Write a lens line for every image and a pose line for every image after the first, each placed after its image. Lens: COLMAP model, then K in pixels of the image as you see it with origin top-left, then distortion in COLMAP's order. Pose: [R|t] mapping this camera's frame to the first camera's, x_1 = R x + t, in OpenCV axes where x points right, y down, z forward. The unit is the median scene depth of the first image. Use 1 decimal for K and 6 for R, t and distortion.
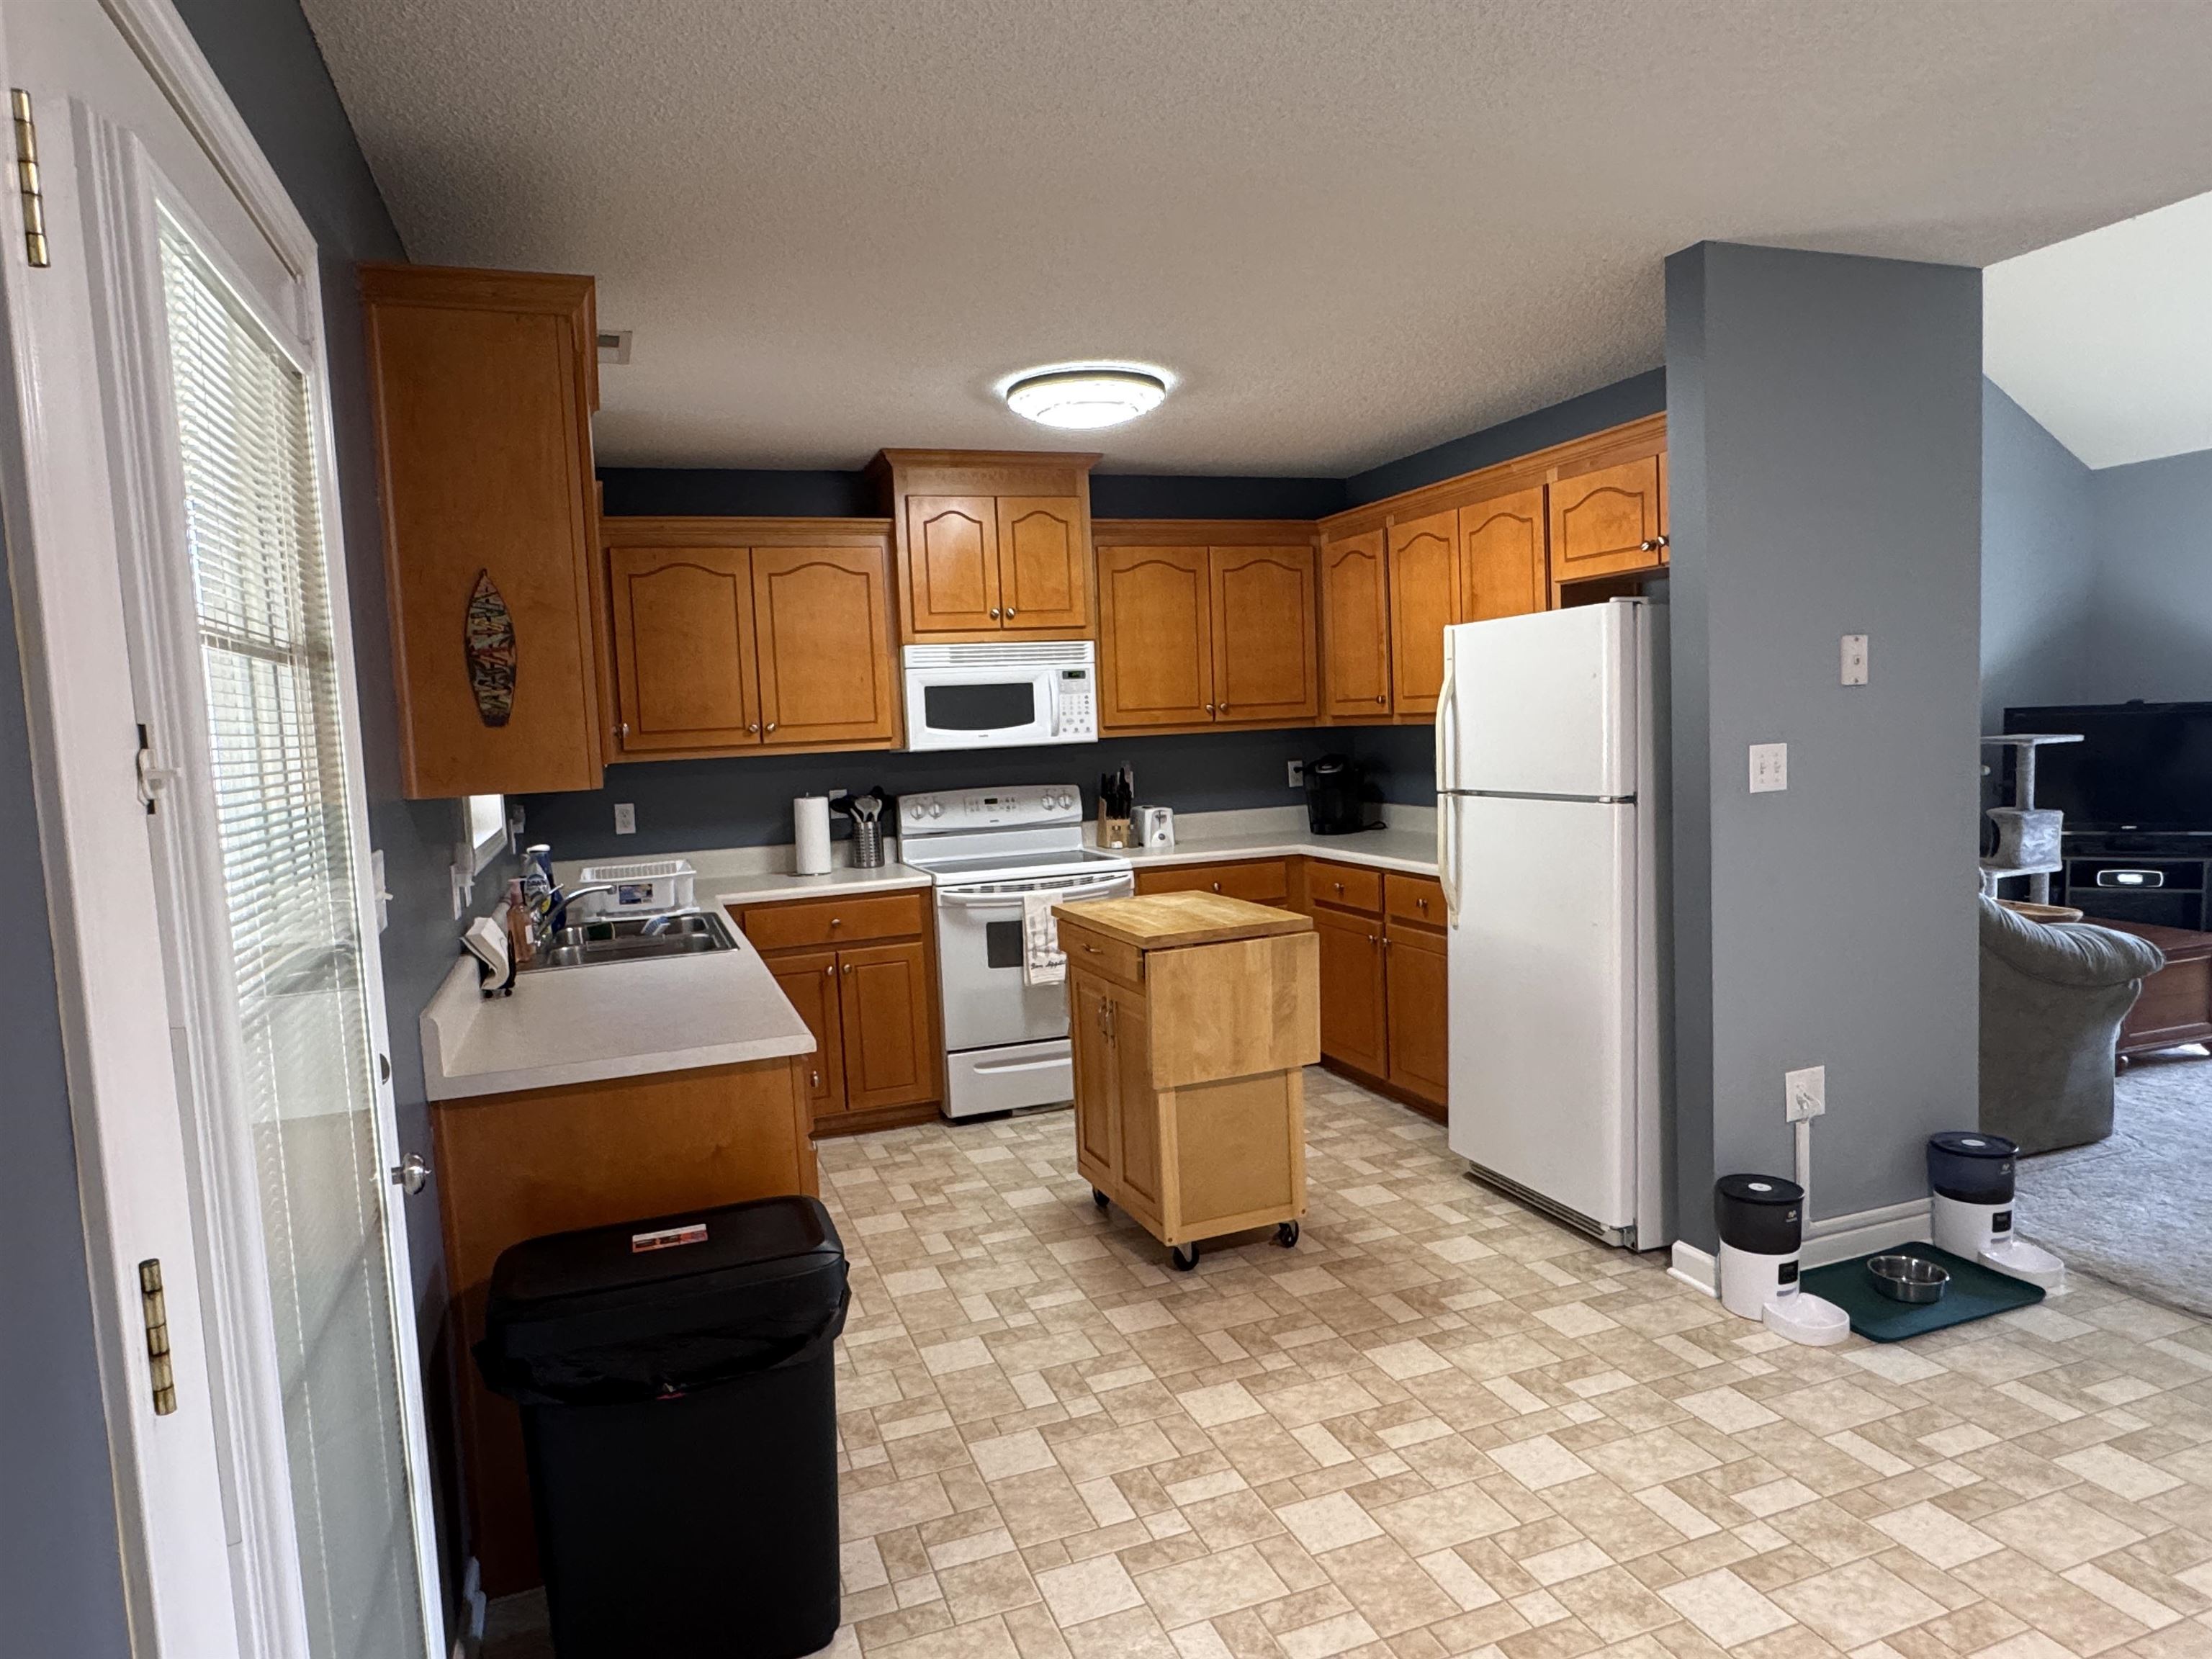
lens RADIAL K [[1347.4, 0, 1106.0], [0, 1347.4, 829.5], [0, 0, 1]] dist [-0.008373, -0.001148]
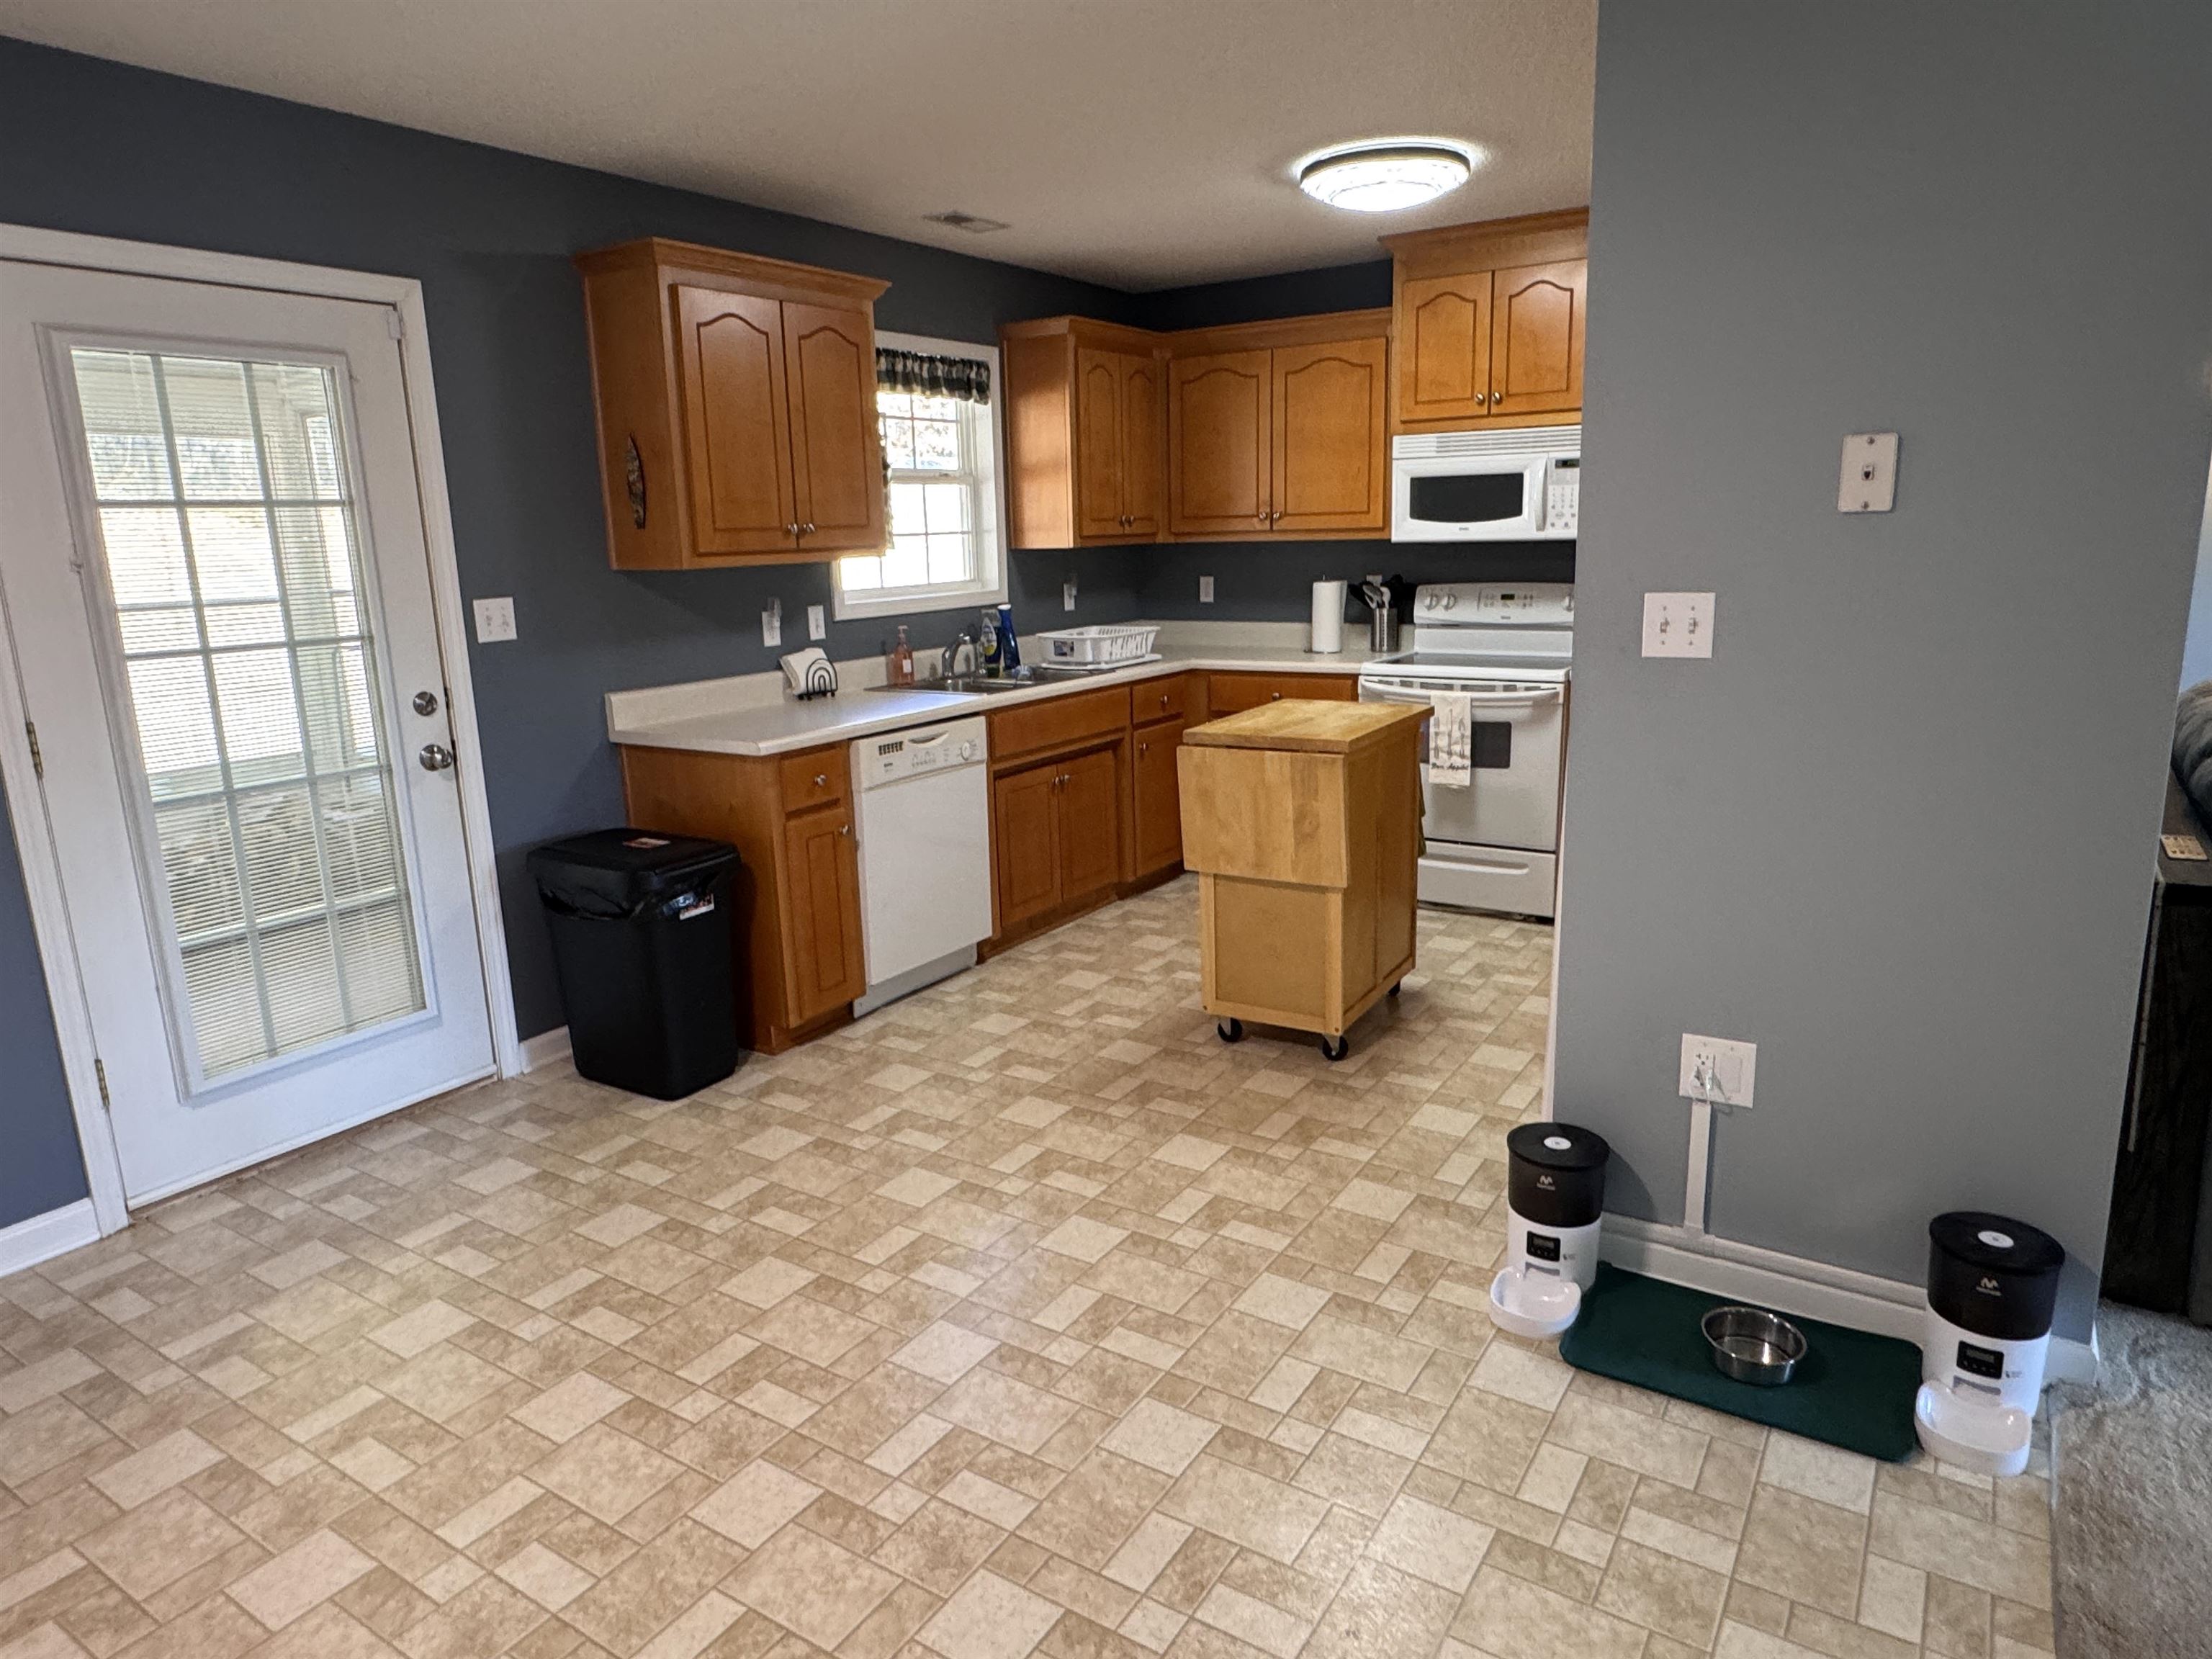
lens RADIAL K [[1347.4, 0, 1106.0], [0, 1347.4, 829.5], [0, 0, 1]] dist [-0.008373, -0.001148]
pose [[0.604567, 0.205384, -0.769620, 0.765488], [-0.065803, 0.975762, 0.208705, -0.060153], [0.793831, -0.075533, 0.603429, 0.257099]]
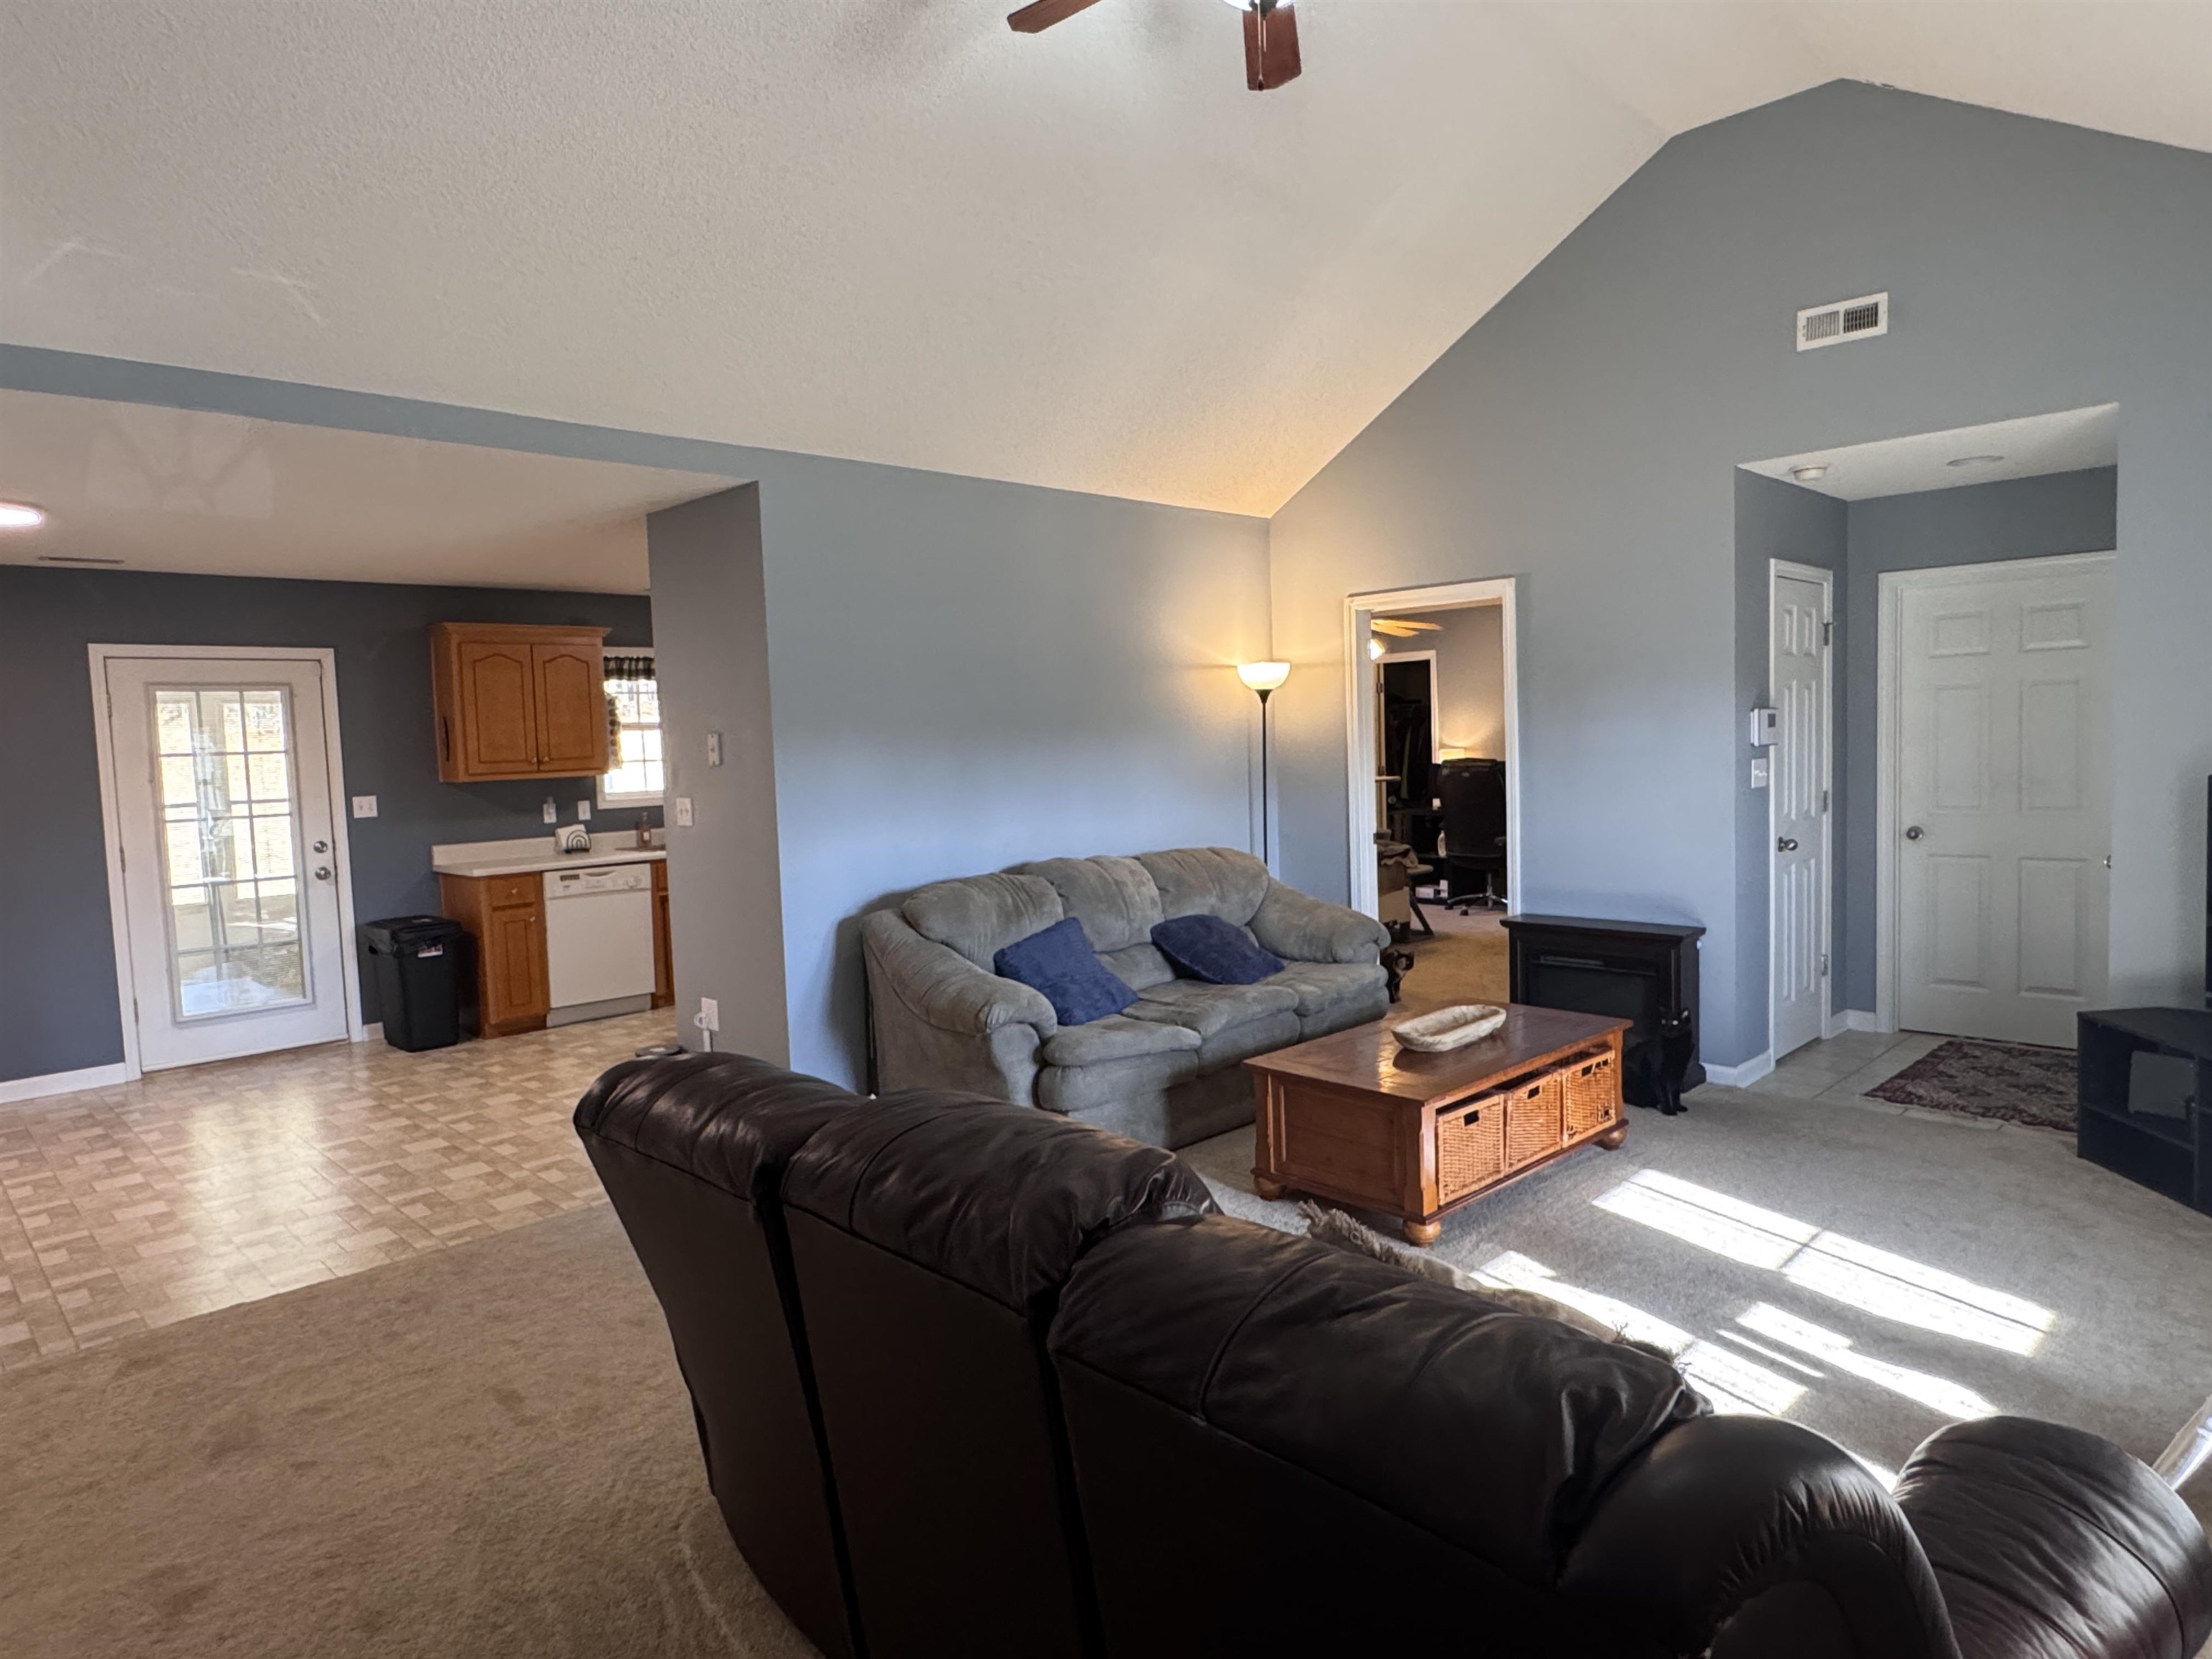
lens RADIAL K [[1327.2, 0, 1106.0], [0, 1327.2, 829.5], [0, 0, 1]] dist [-0.003748, -0.000141]
pose [[0.417551, 0.099516, -0.903188, 1.903439], [-0.060186, 0.994831, 0.081789, -0.164822], [0.906658, 0.020208, 0.421382, 0.667904]]
